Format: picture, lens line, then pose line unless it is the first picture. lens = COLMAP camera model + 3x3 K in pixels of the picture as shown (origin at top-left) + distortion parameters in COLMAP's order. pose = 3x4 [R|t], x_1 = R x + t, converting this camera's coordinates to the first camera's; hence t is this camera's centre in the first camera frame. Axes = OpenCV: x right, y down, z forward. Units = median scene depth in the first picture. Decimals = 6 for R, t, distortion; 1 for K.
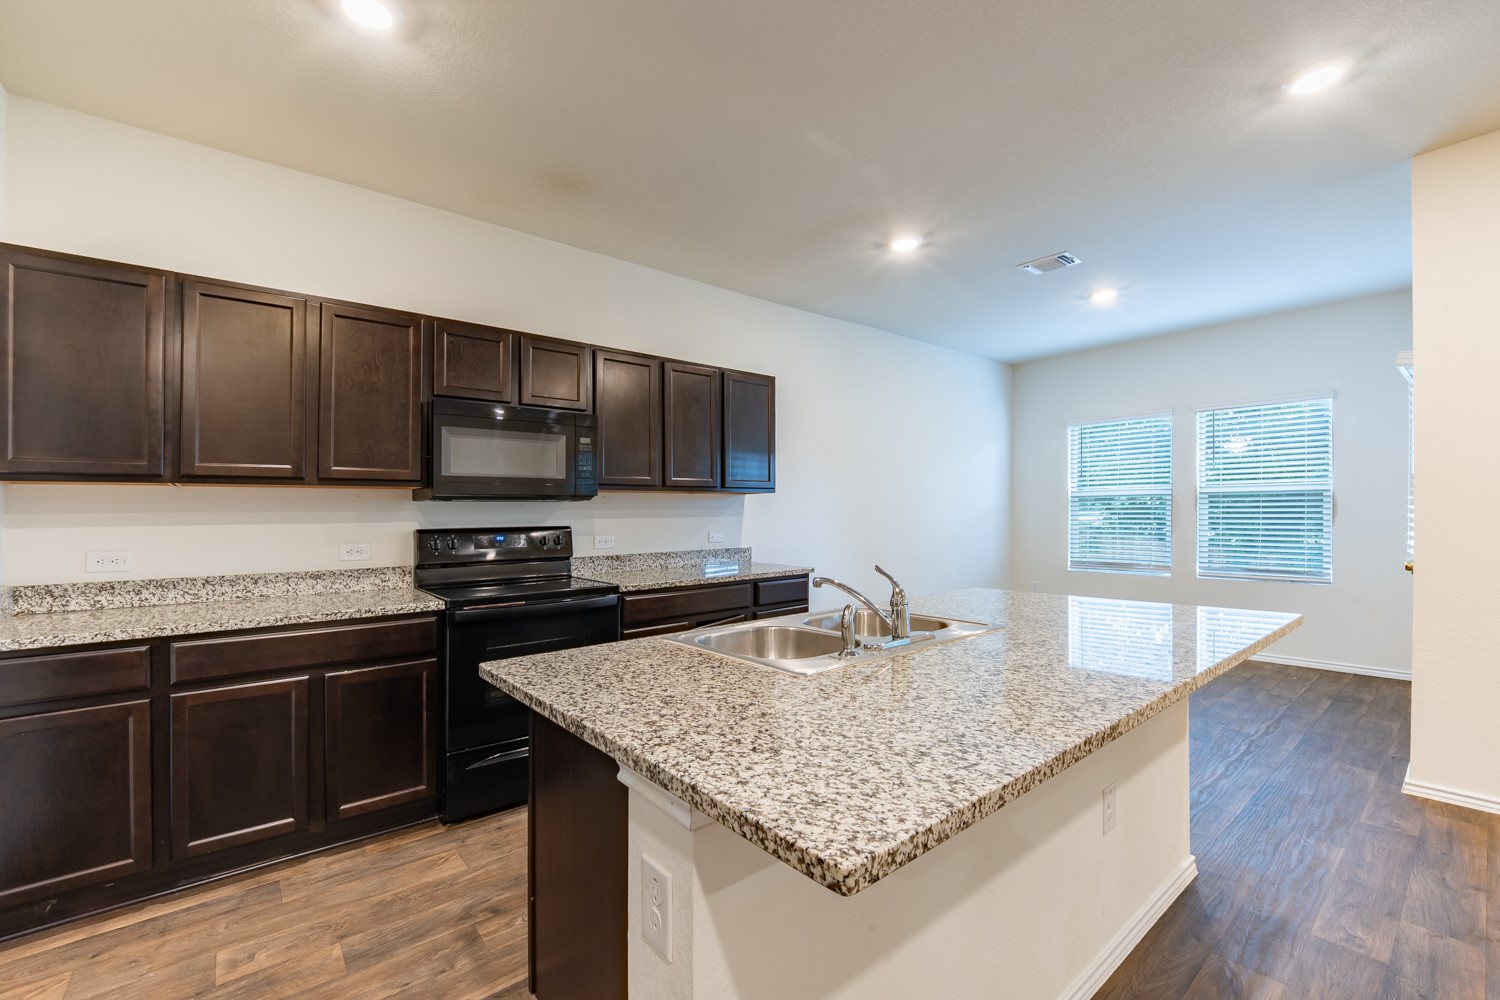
lens RADIAL K [[636.1, 0, 762.9], [0, 636.1, 504.0], [0, 0, 1]] dist [-0.003081, -0.000158]
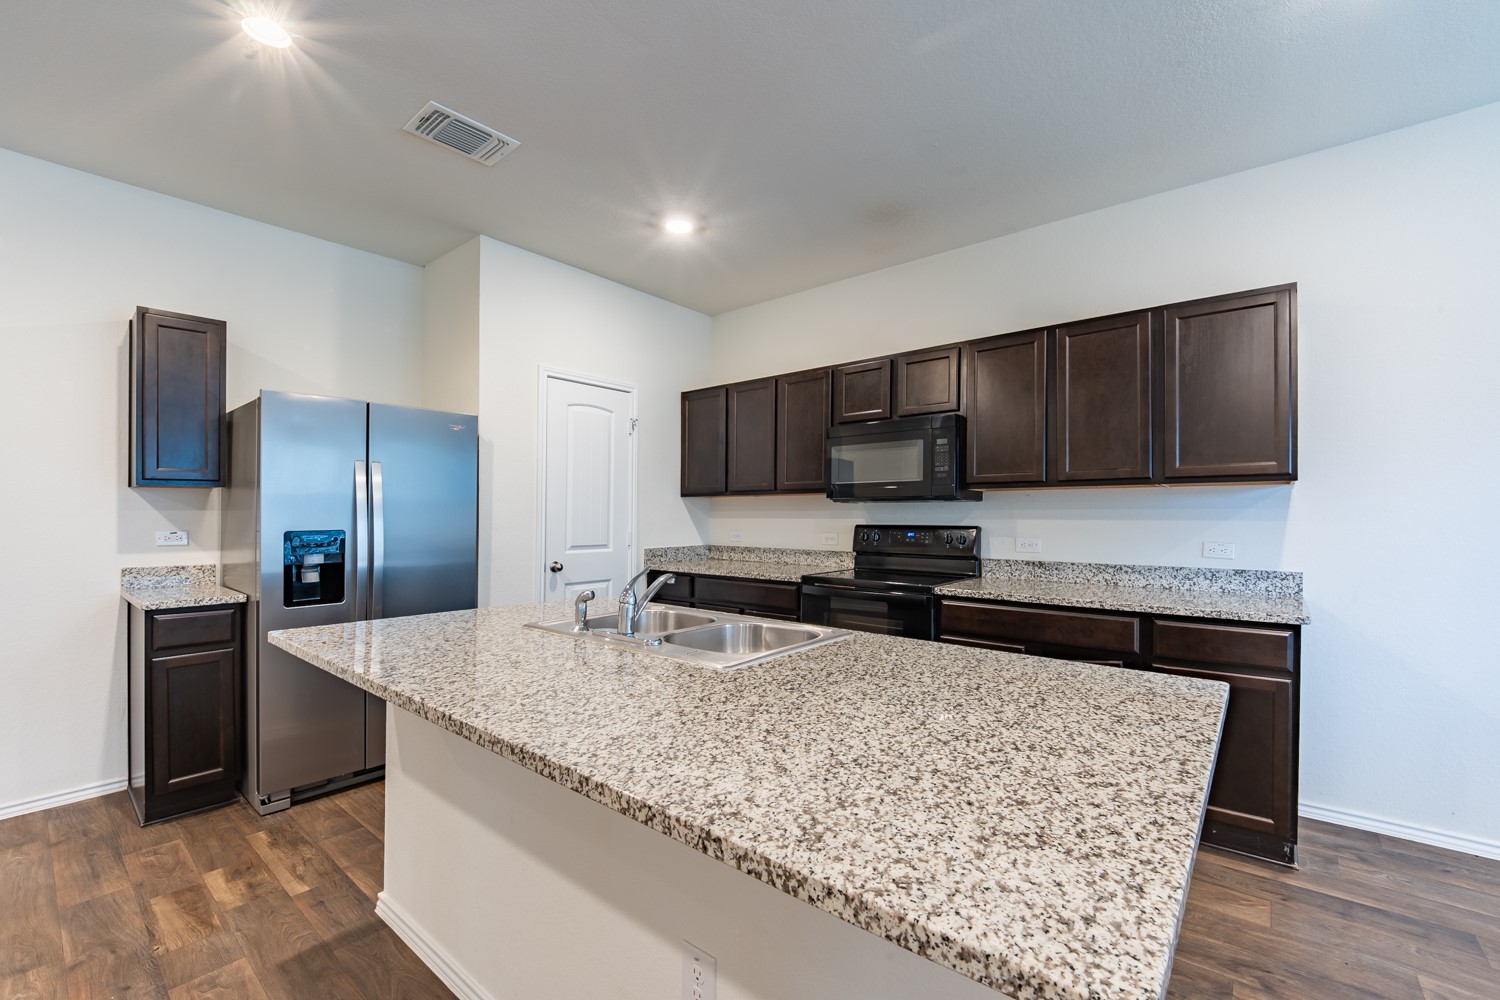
lens RADIAL K [[636.1, 0, 754.7], [0, 636.1, 504.7], [0, 0, 1]] dist [-0.003081, -0.000158]
pose [[0.212797, -0.002231, -0.977094, 0.643459], [0.005986, 0.999982, -0.000980, 0.000194], [0.977078, -0.005641, 0.212806, 0.491554]]
